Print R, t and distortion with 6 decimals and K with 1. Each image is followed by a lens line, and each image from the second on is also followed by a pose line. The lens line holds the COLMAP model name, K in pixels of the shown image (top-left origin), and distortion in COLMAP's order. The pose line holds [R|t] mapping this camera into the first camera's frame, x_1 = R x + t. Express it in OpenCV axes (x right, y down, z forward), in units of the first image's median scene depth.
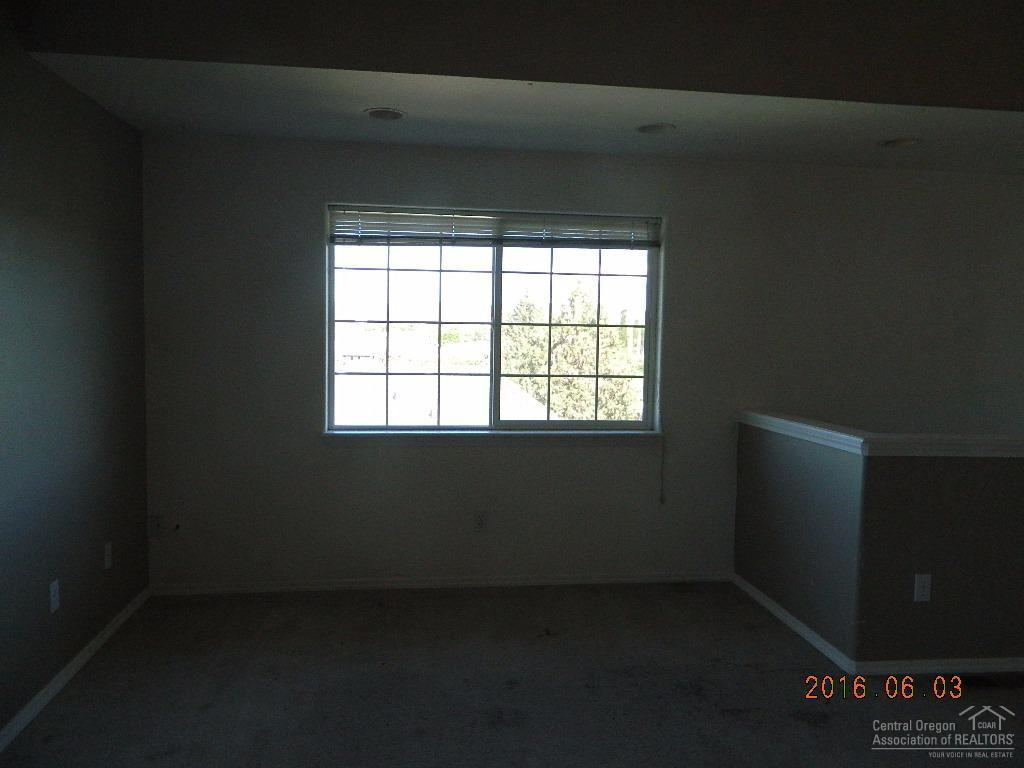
lens RADIAL K [[761.3, 0, 512.0], [0, 761.3, 384.0], [0, 0, 1]] dist [0.004114, 0.002813]
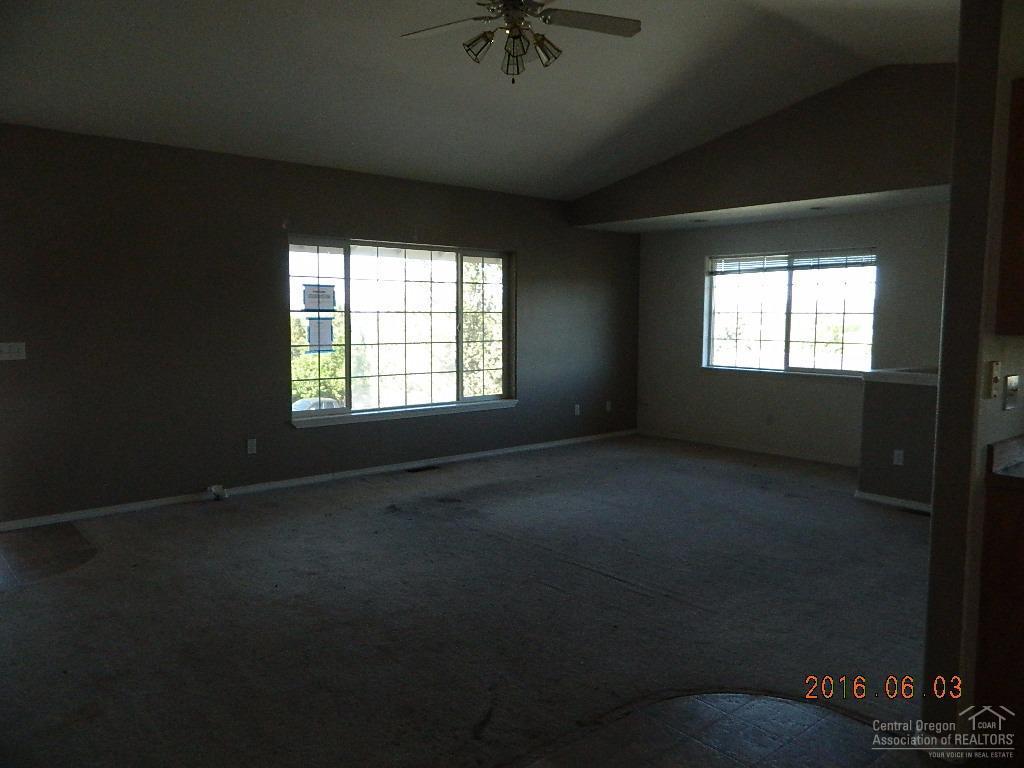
lens RADIAL K [[761.3, 0, 512.0], [0, 761.3, 384.0], [0, 0, 1]] dist [0.004114, 0.002813]
pose [[0.553392, 0.061929, -0.830615, 1.139108], [-0.074222, 0.996931, 0.024879, 0.092314], [0.829607, 0.047882, 0.556291, -0.550726]]
